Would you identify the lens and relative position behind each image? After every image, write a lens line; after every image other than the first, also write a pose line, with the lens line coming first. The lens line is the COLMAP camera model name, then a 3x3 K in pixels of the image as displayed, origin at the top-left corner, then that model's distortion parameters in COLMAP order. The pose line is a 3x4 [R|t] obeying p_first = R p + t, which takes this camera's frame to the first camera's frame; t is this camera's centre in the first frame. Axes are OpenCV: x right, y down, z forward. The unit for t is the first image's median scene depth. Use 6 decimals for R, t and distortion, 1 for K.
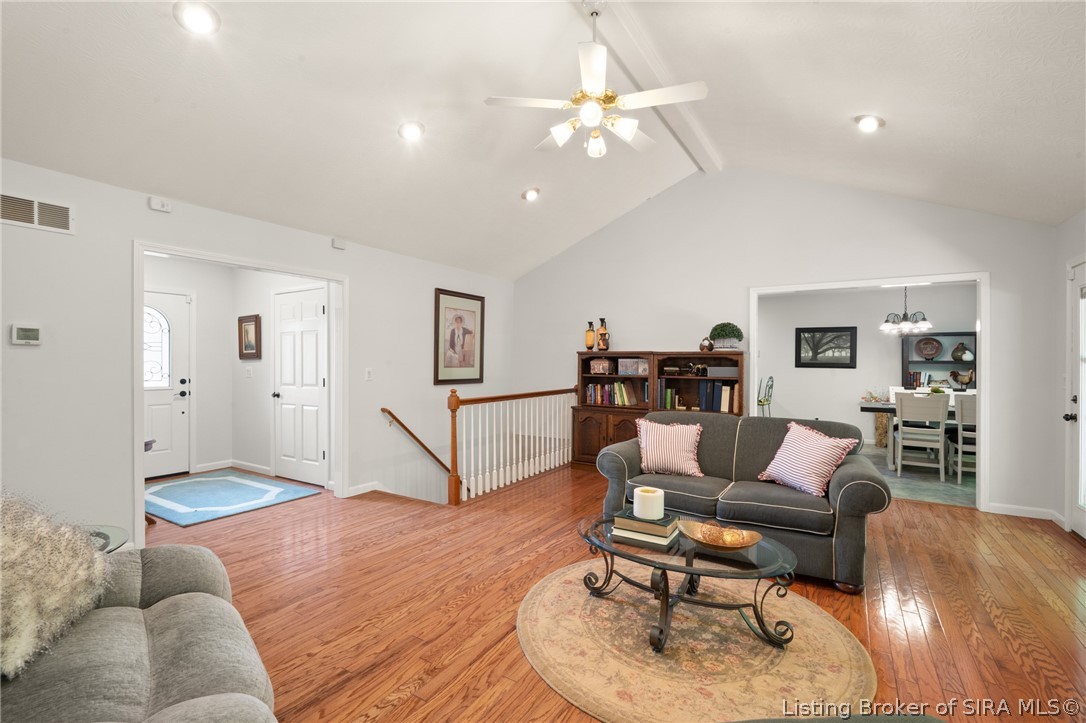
lens RADIAL K [[483.6, 0, 539.5], [0, 483.6, 363.0], [0, 0, 1]] dist [-0.010941, 0.000037]
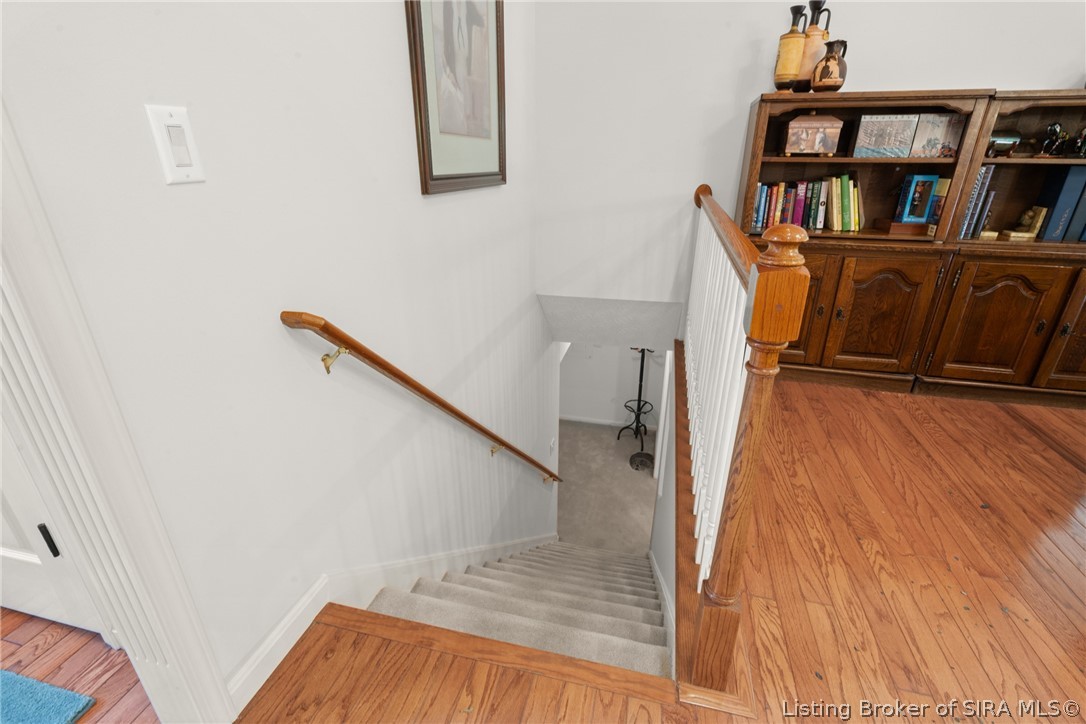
lens RADIAL K [[493.4, 0, 541.5], [0, 493.4, 366.3], [0, 0, 1]] dist [-0.001520, -0.000070]
pose [[0.951396, -0.123326, 0.282200, -0.238960], [0.003496, 0.920585, 0.390526, 0.023385], [-0.307952, -0.370558, 0.876272, 0.641825]]
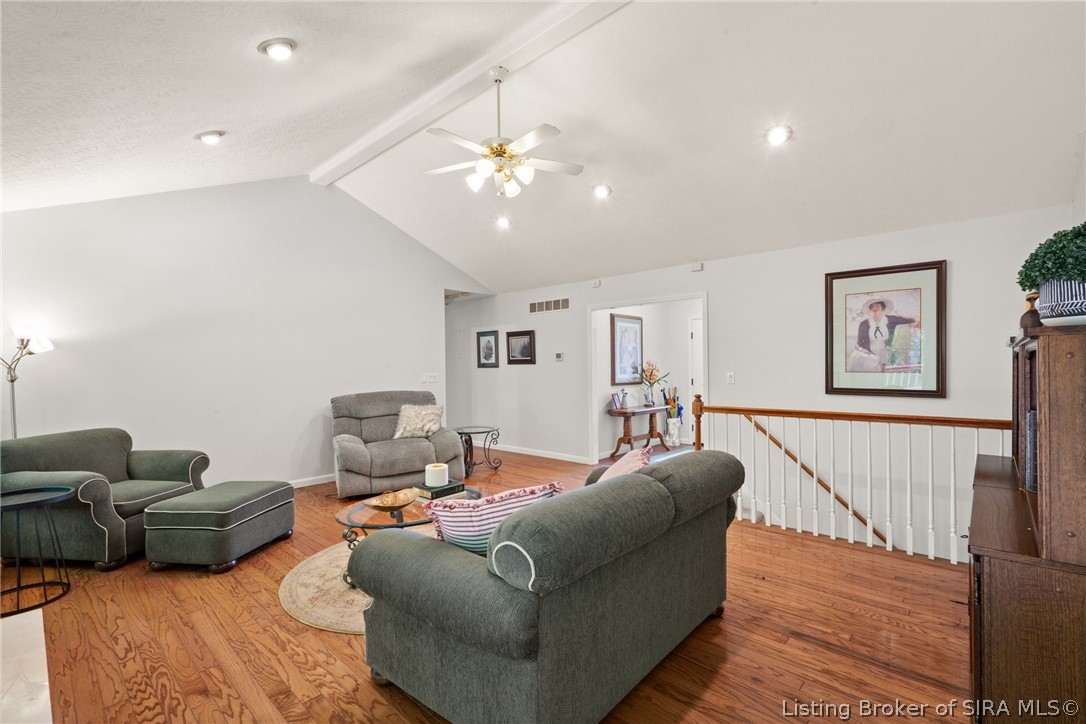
lens RADIAL K [[483.6, 0, 539.5], [0, 483.6, 363.5], [0, 0, 1]] dist [-0.010941, 0.000037]
pose [[-0.185543, -0.005875, -0.982619, 0.637719], [0.005263, 0.999962, -0.006972, -0.002525], [0.982622, -0.006465, -0.185505, 0.655559]]
